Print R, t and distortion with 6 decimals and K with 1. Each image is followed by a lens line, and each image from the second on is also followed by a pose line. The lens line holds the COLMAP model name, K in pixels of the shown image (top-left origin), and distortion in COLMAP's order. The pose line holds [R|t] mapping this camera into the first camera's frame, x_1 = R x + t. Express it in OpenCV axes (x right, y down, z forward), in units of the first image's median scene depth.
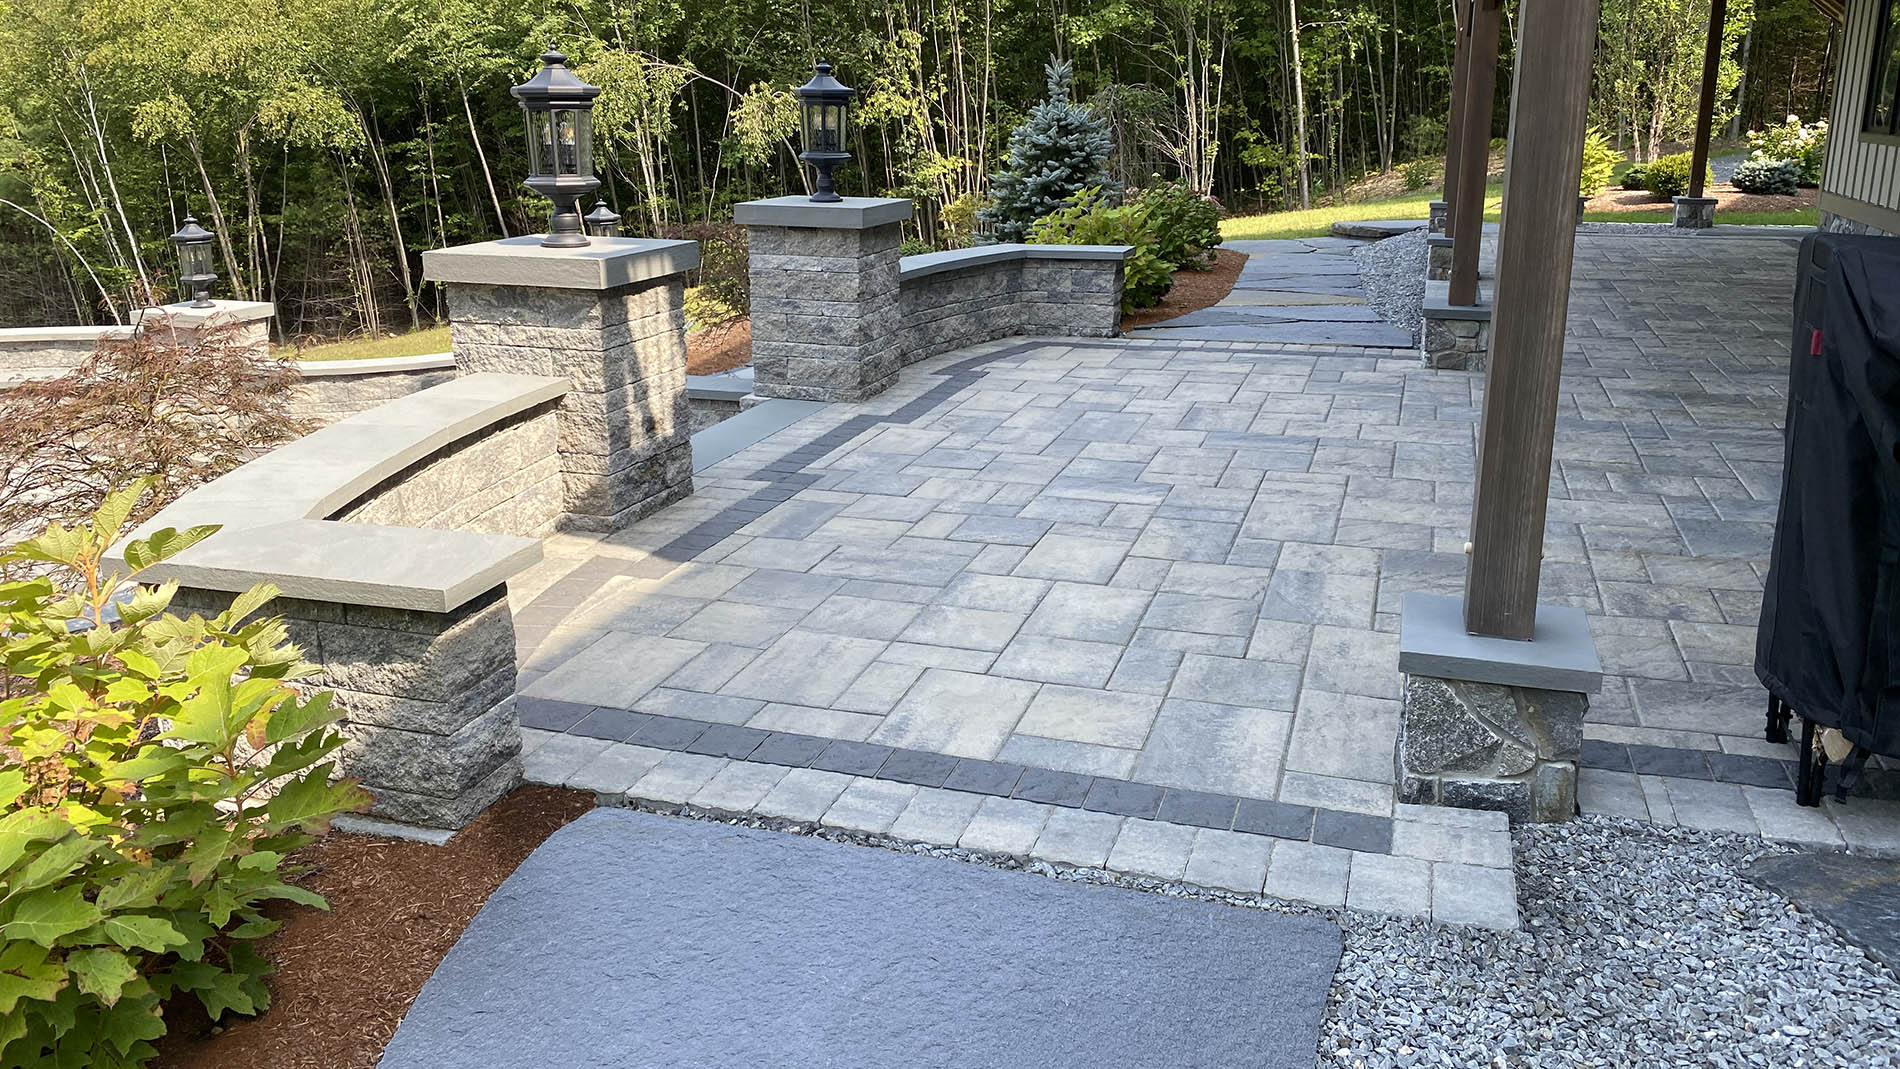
lens RADIAL K [[1441.7, 0, 995.5], [0, 1441.7, 534.5], [0, 0, 1]] dist [0.037070, -0.000908]
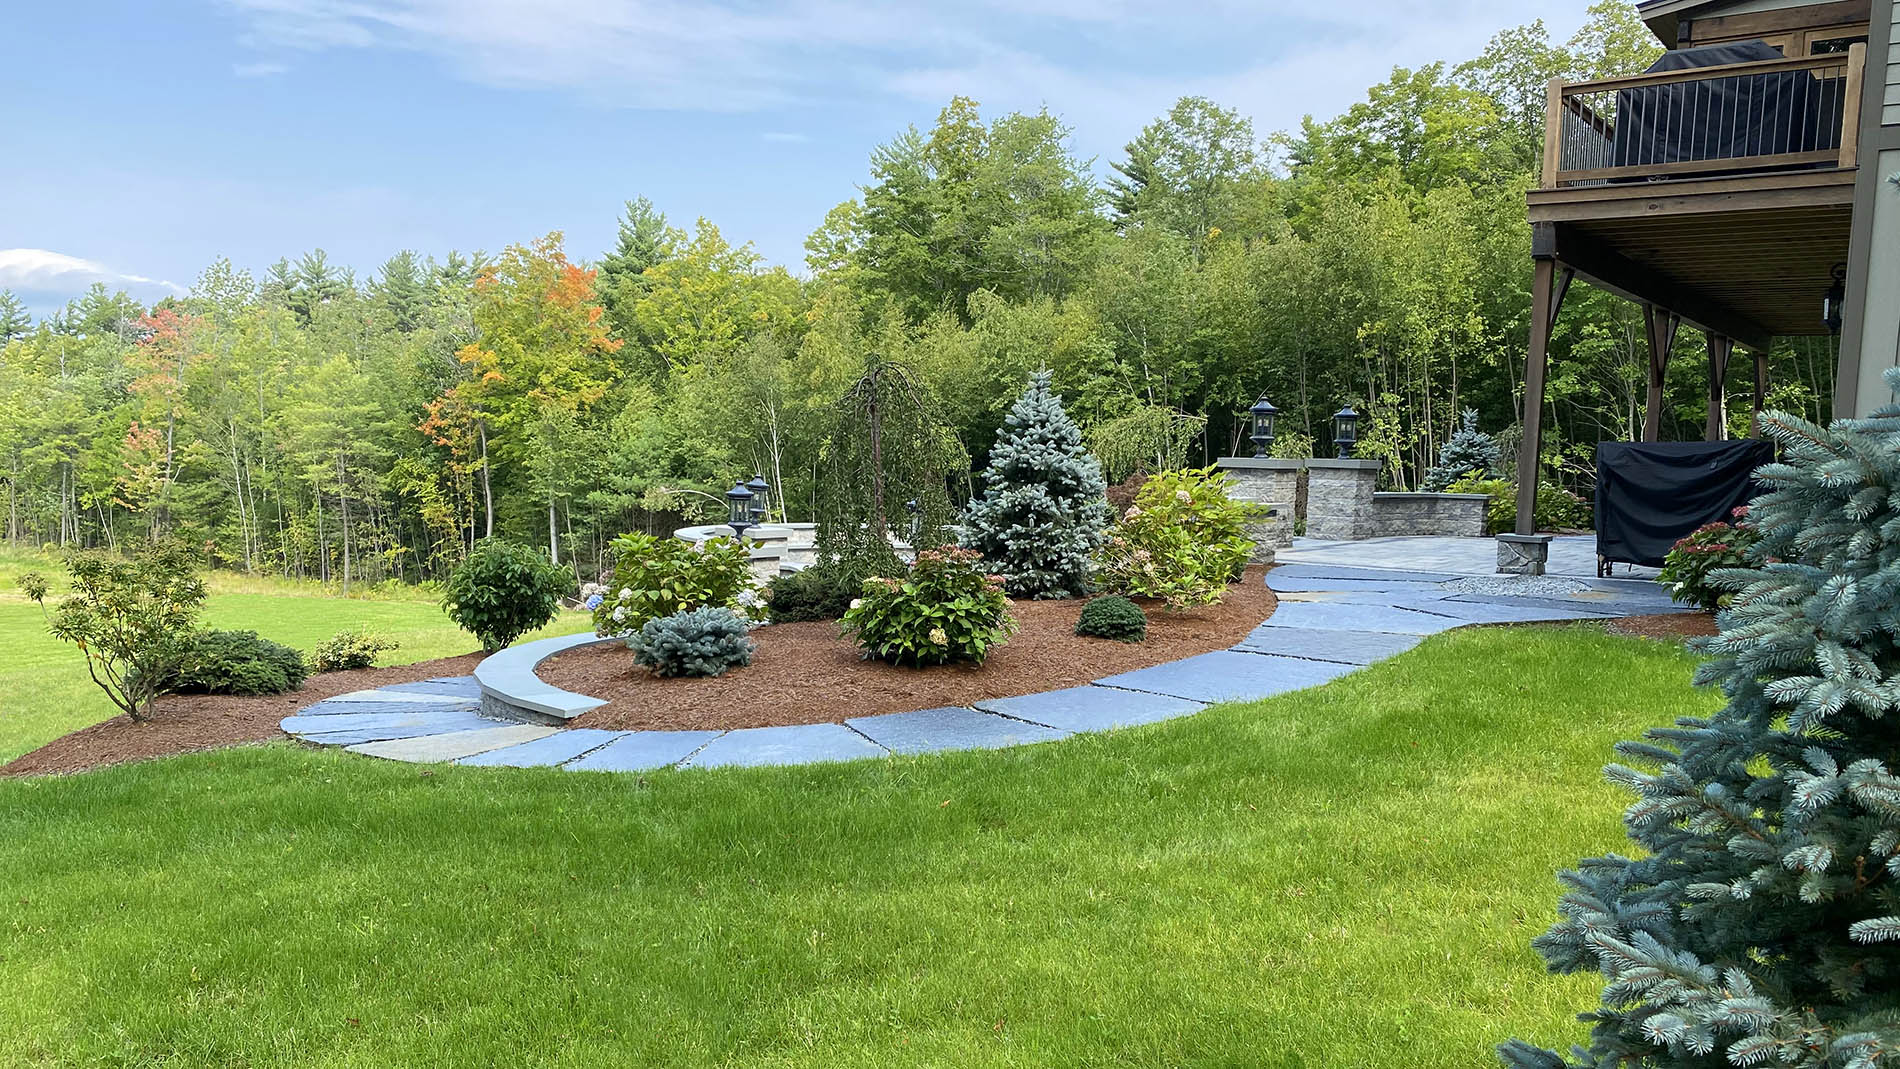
lens RADIAL K [[1454.4, 0, 950.0], [0, 1454.4, 534.5], [0, 0, 1]] dist [0.001315, -0.001576]
pose [[0.939746, 0.051002, -0.338047, 0.056049], [-0.128875, 0.968710, -0.212112, 0.304141], [0.316652, 0.242897, 0.916915, -0.864976]]
